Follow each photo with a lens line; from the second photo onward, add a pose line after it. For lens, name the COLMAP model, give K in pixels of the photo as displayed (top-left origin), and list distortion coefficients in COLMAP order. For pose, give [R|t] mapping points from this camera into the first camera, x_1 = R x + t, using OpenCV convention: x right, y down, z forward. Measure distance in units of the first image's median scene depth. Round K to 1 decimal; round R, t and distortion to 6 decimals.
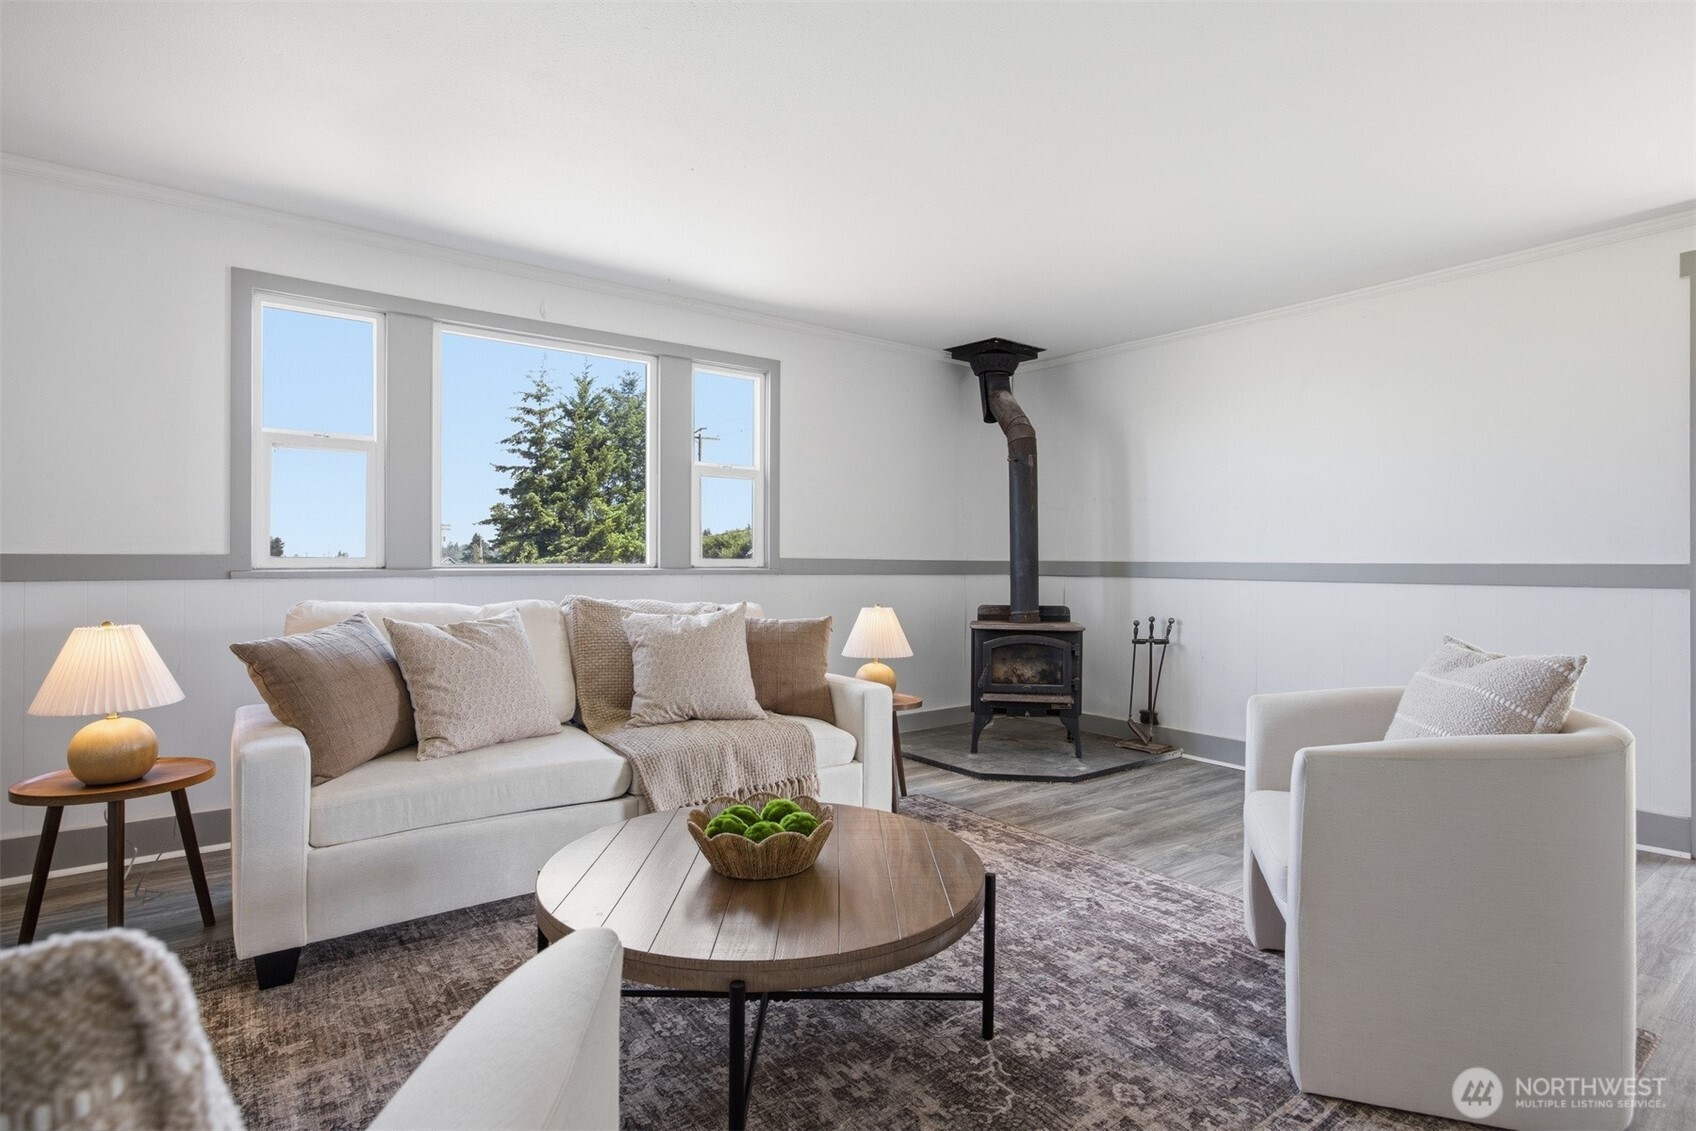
lens RADIAL K [[838.3, 0, 848.0], [0, 838.3, 565.5], [0, 0, 1]] dist [-0.002268, 0.010439]
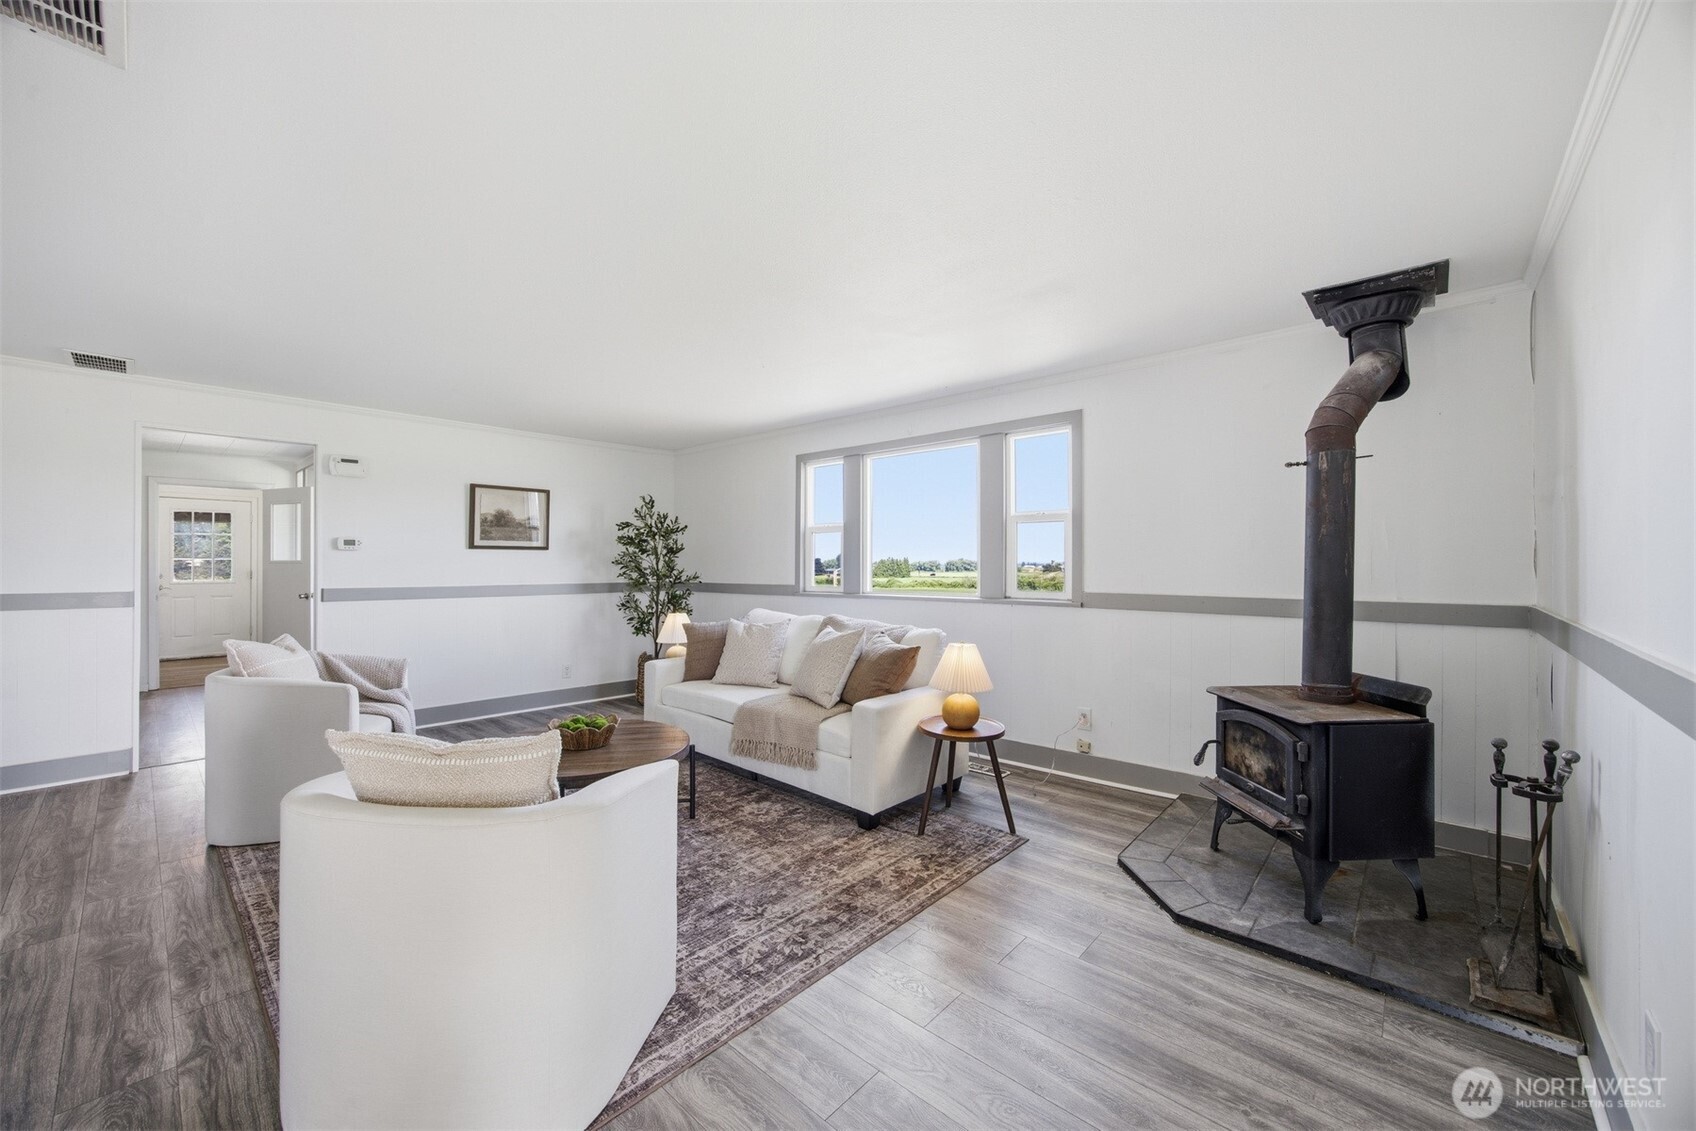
lens RADIAL K [[645.9, 0, 842.0], [0, 645.9, 562.7], [0, 0, 1]] dist [-0.027604, 0.003585]
pose [[0.193038, -0.033366, -0.980624, 0.994561], [-0.026307, 0.998886, -0.039166, -0.009353], [0.980839, 0.033357, 0.191945, 0.841126]]
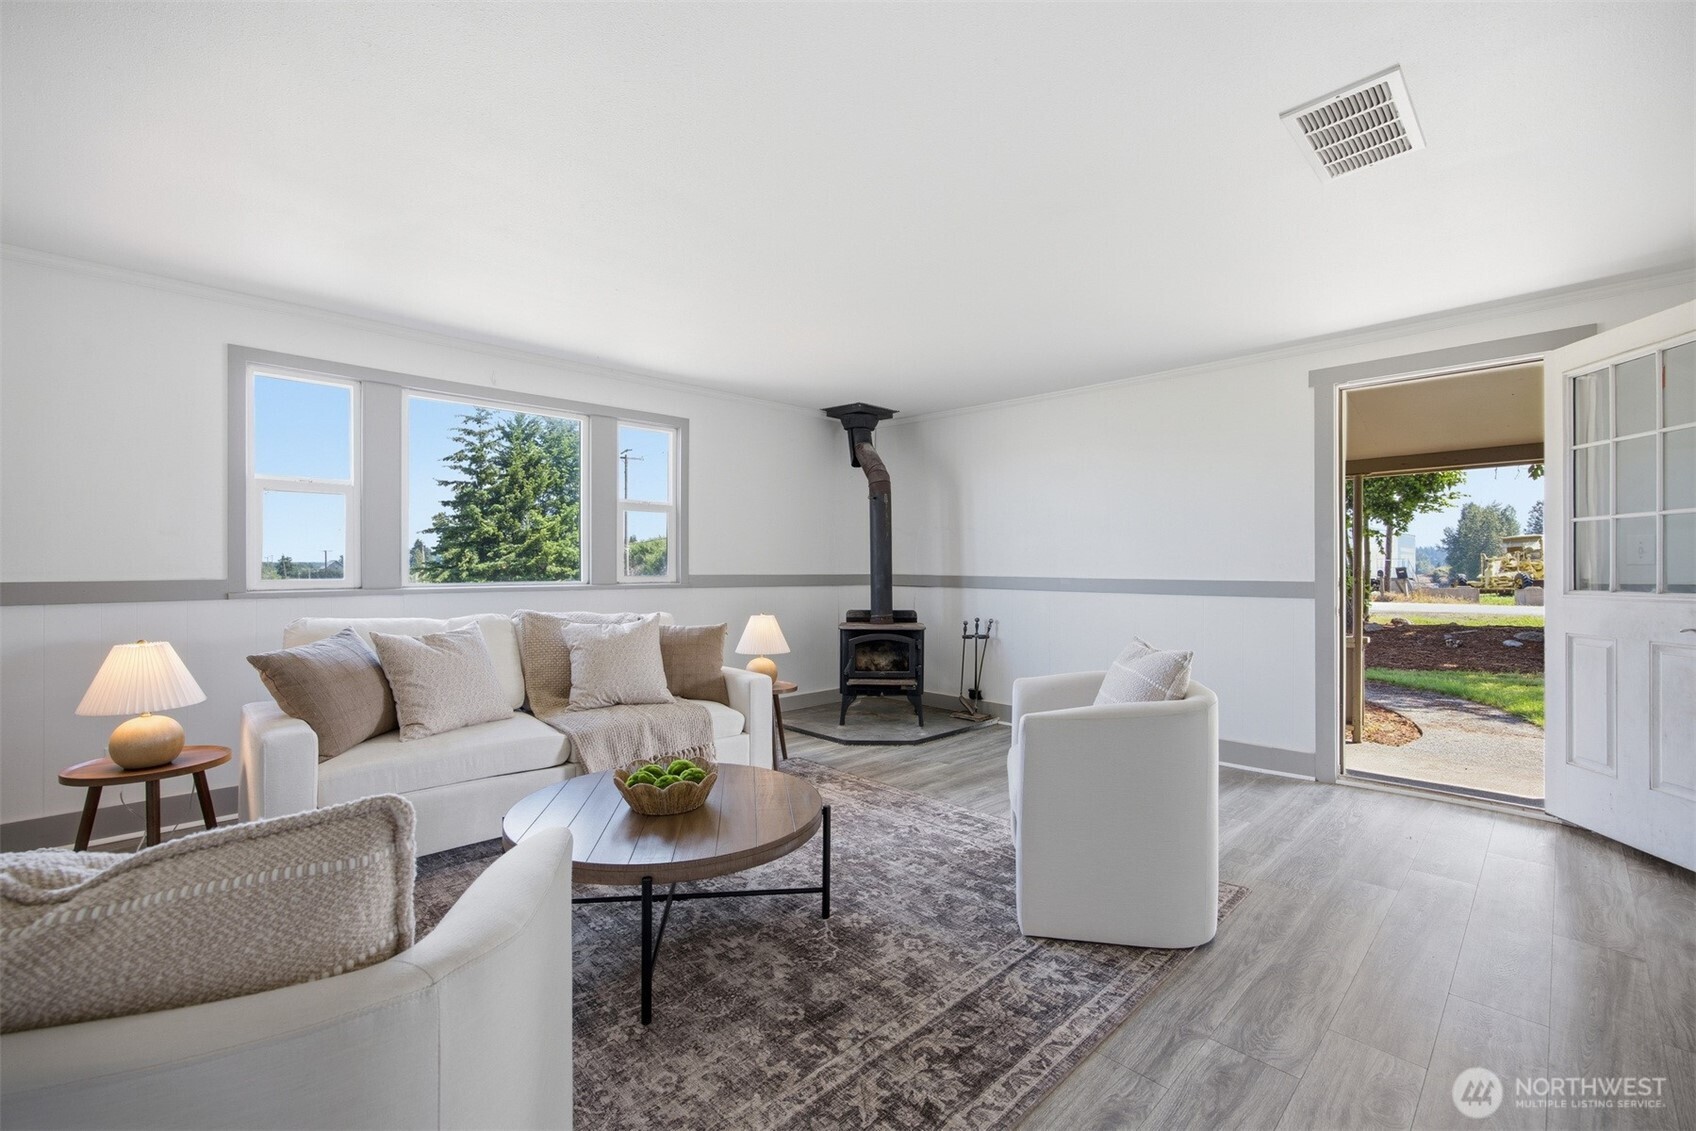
lens RADIAL K [[723.2, 0, 844.2], [0, 723.2, 568.0], [0, 0, 1]] dist [-0.017918, 0.026110]
pose [[0.993104, -0.003065, 0.117193, 0.034274], [0.002810, 0.999993, 0.002344, -0.031752], [-0.117200, -0.001999, 0.993106, -0.162297]]
